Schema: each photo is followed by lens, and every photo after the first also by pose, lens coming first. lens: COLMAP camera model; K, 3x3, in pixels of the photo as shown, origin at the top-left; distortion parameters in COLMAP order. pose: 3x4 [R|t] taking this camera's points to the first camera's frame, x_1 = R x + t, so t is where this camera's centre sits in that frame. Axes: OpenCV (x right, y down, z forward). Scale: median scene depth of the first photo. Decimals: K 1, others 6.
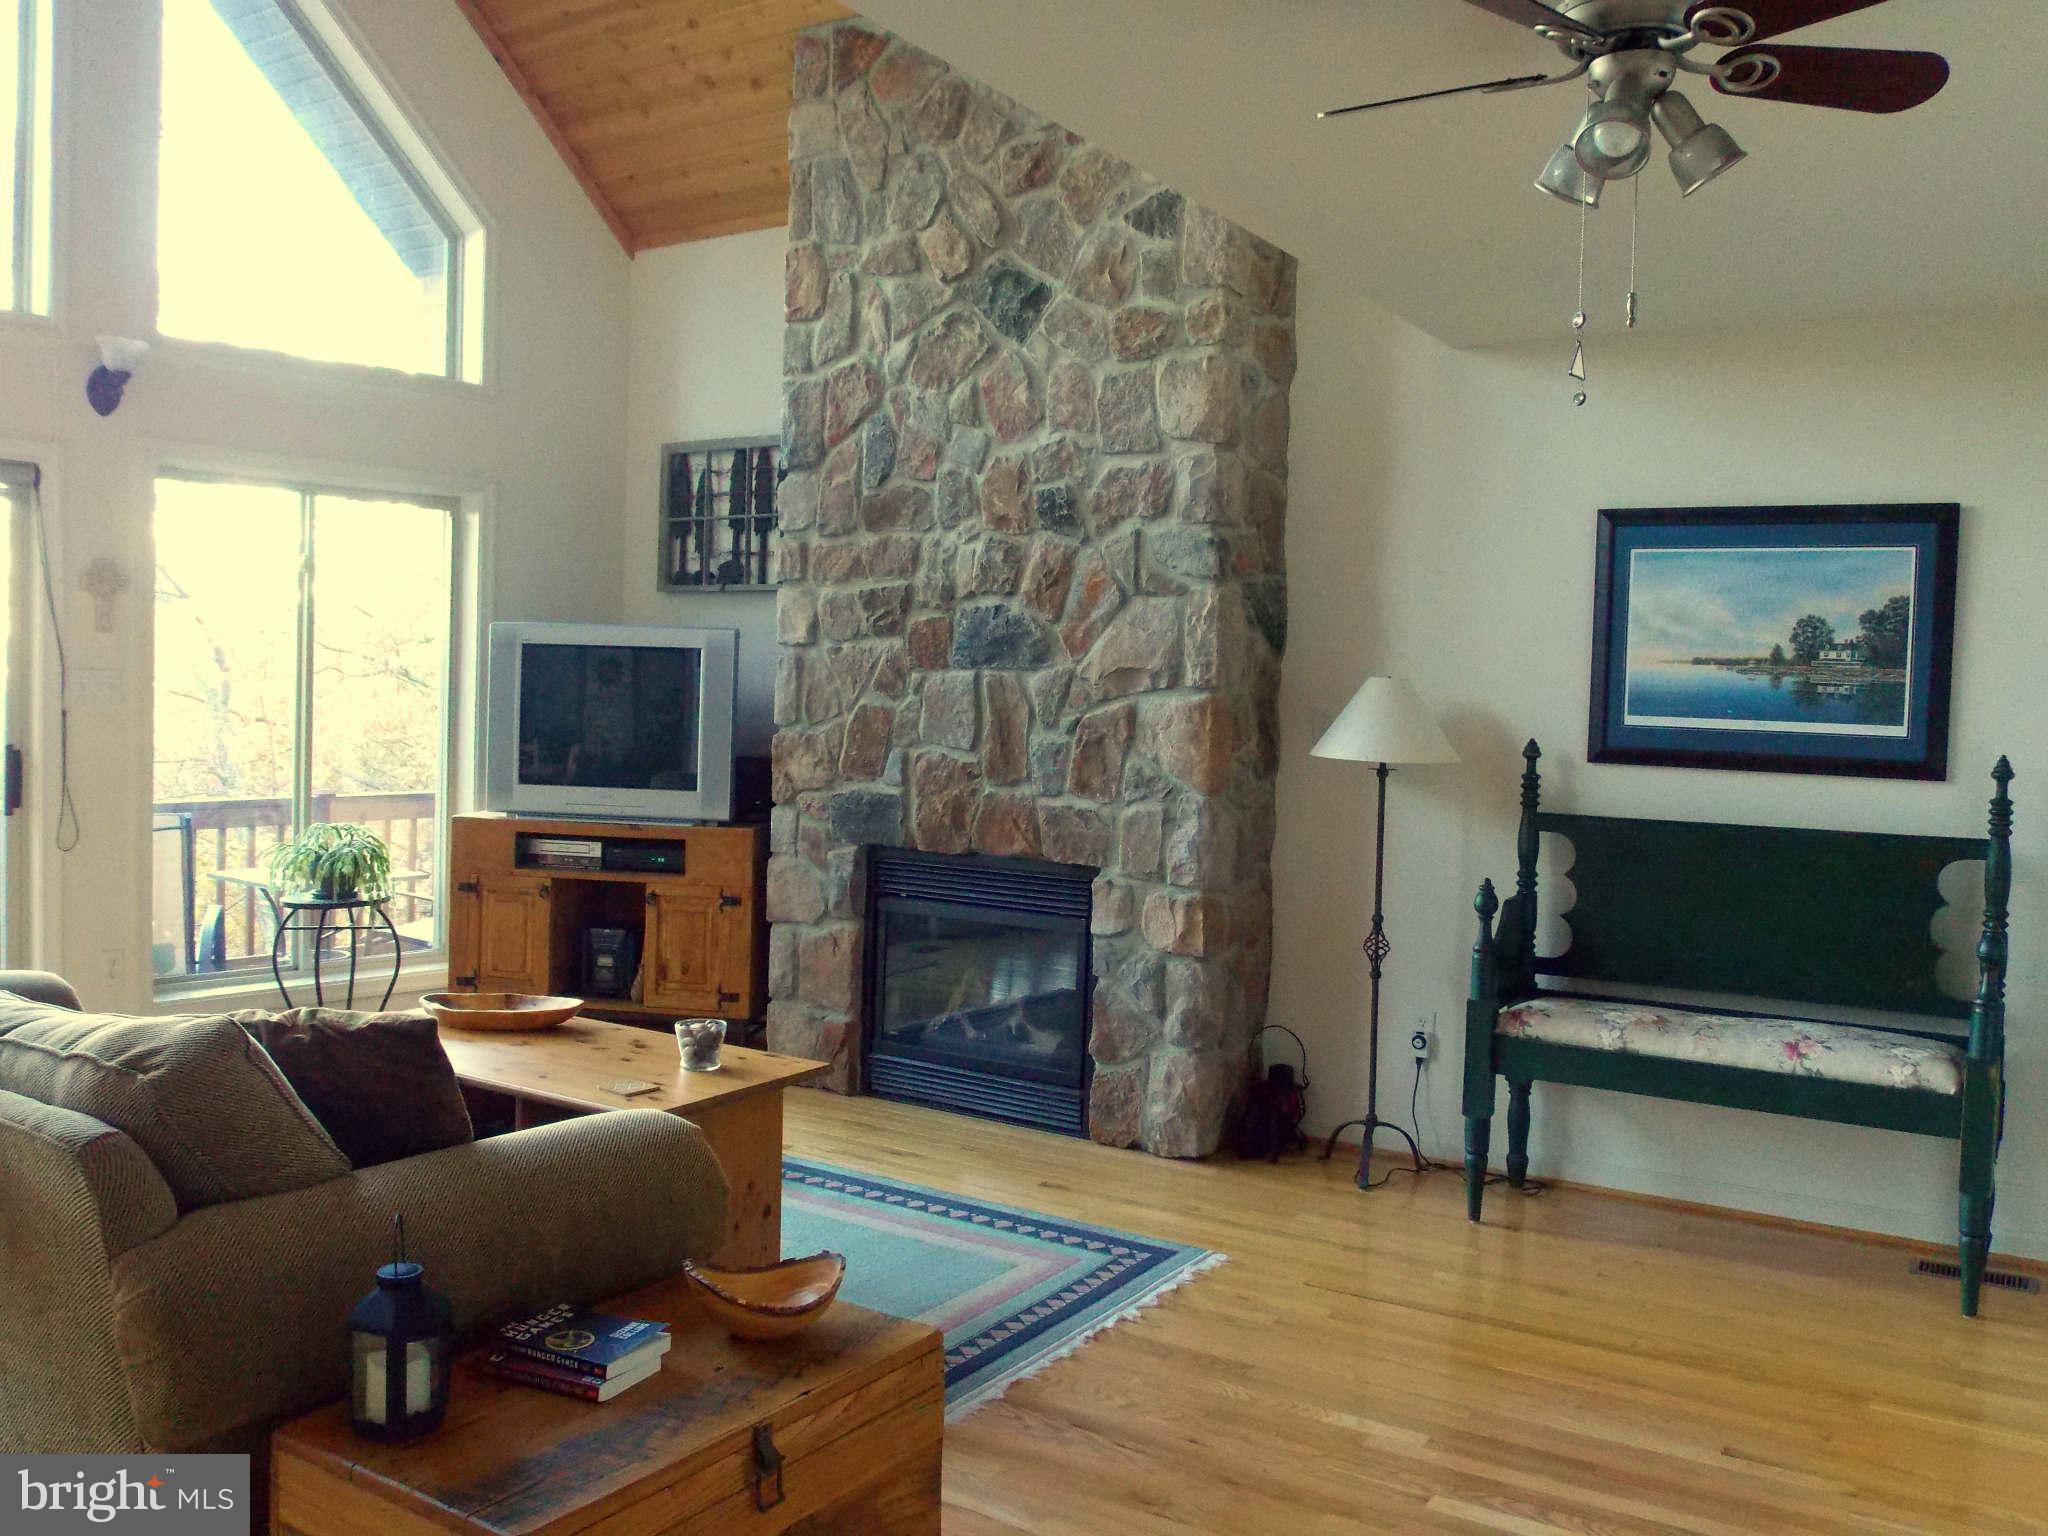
lens RADIAL K [[1699.1, 0, 1019.9], [0, 1699.1, 770.0], [0, 0, 1]] dist [-0.065000, -0.003571]
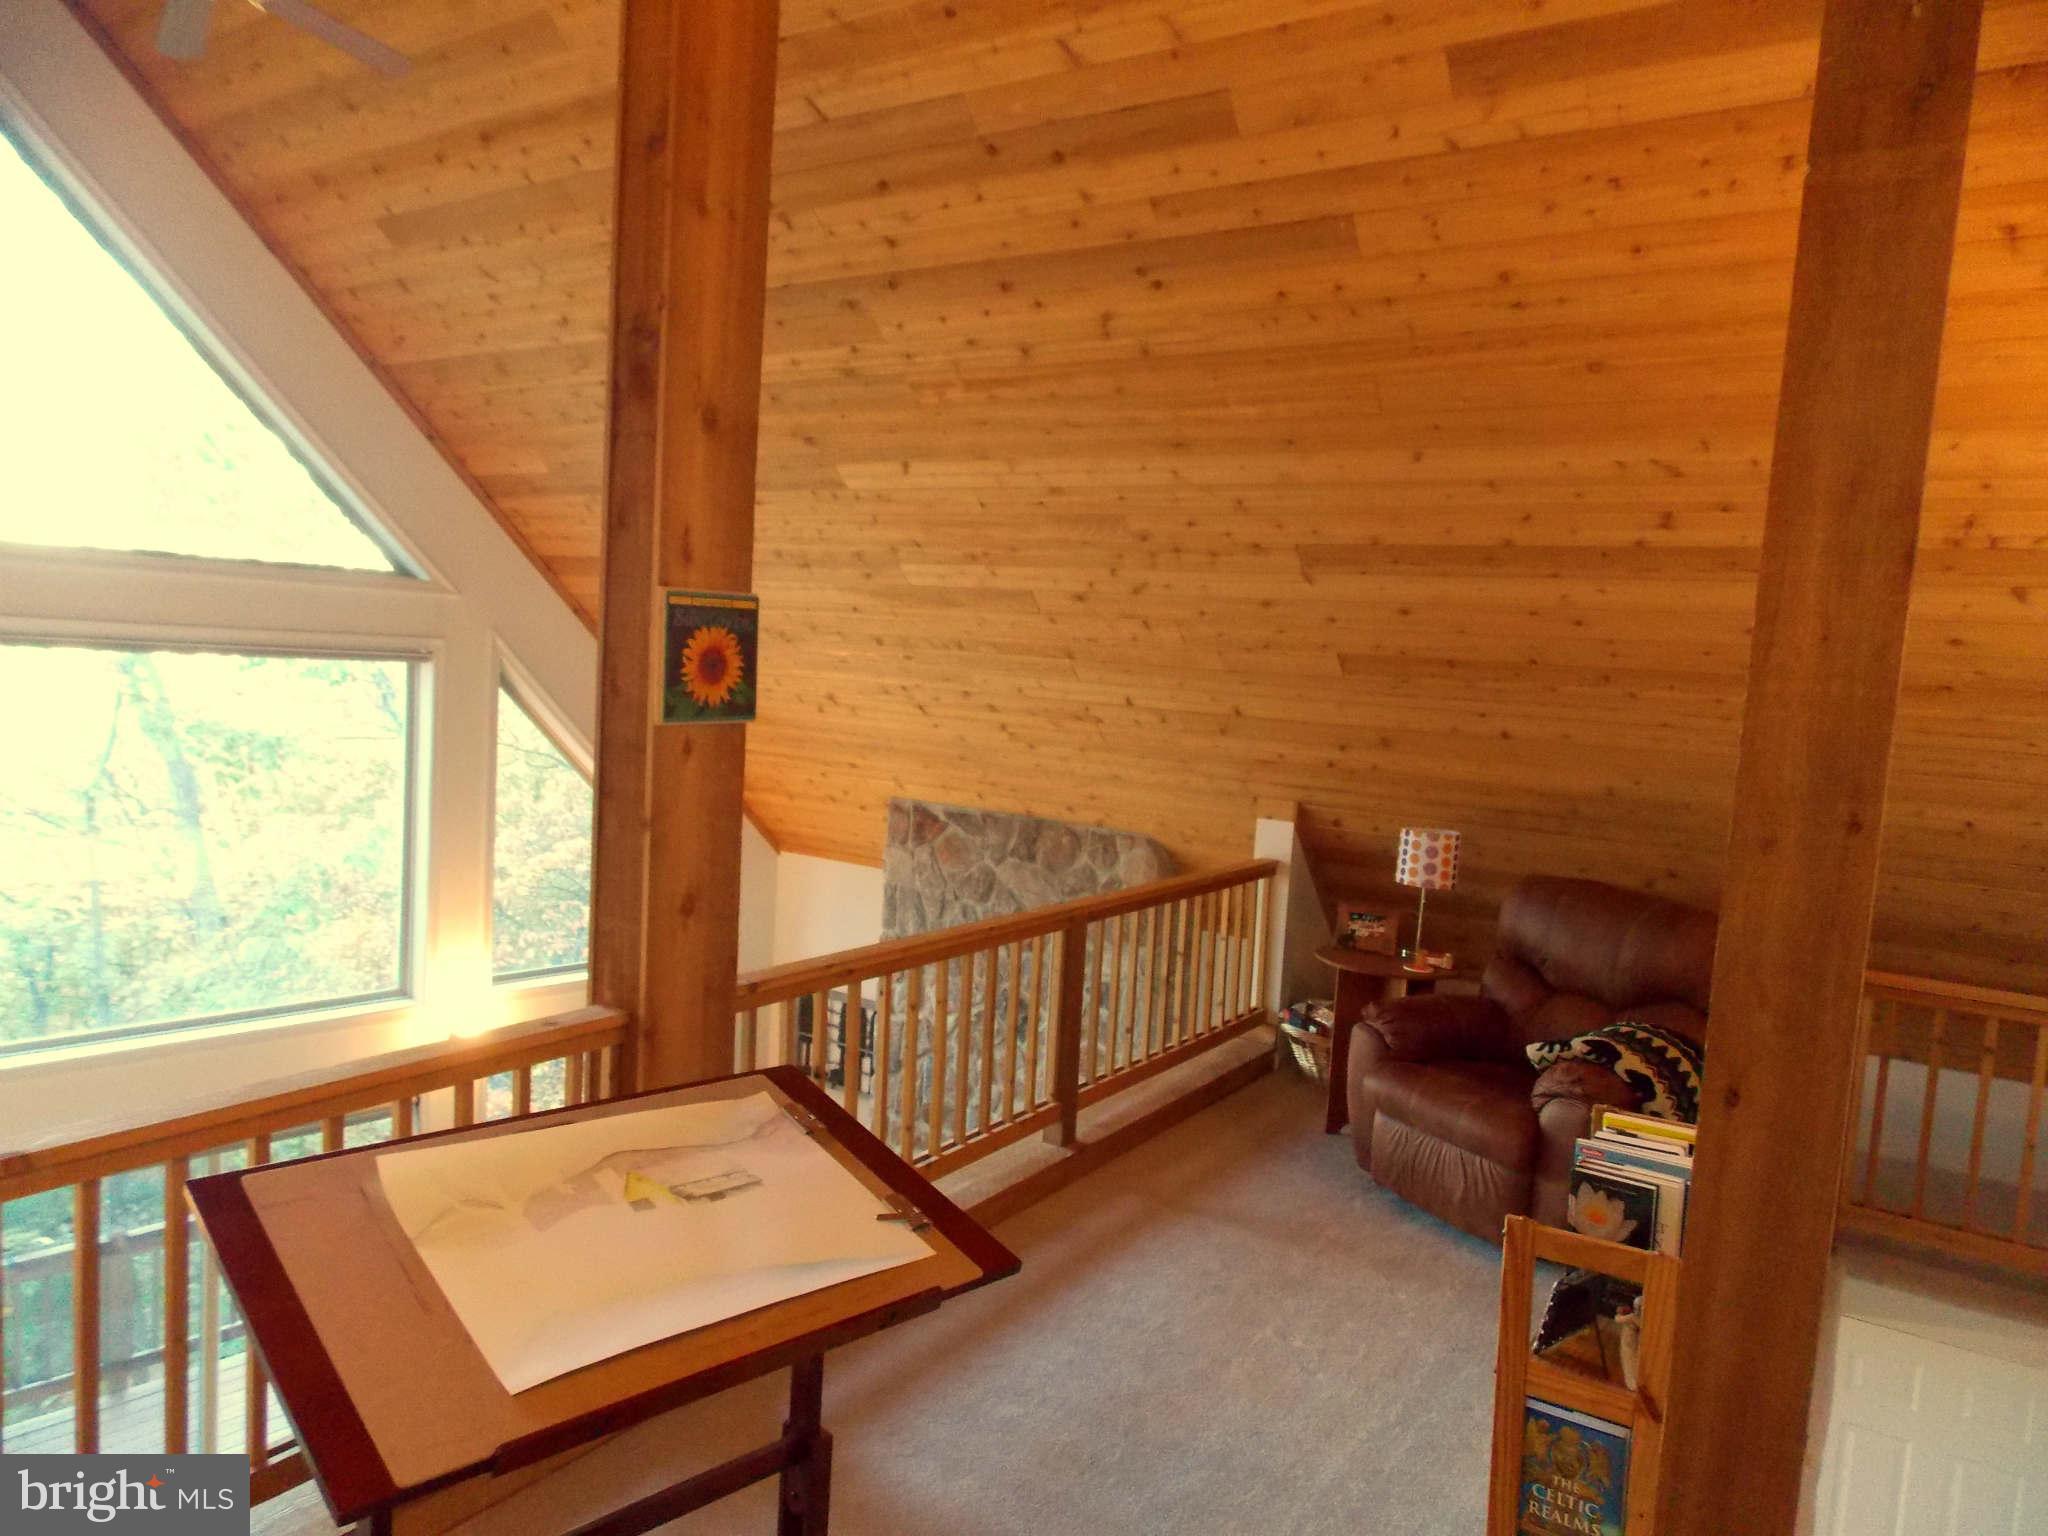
lens RADIAL K [[1348.1, 0, 1027.5], [0, 1348.1, 761.7], [0, 0, 1]] dist [-0.011327, 0.008914]
pose [[0.999367, 0.033594, -0.011711, 0.011749], [-0.033145, 0.998779, 0.036628, -0.546154], [0.012927, -0.036216, 0.999260, -0.284507]]
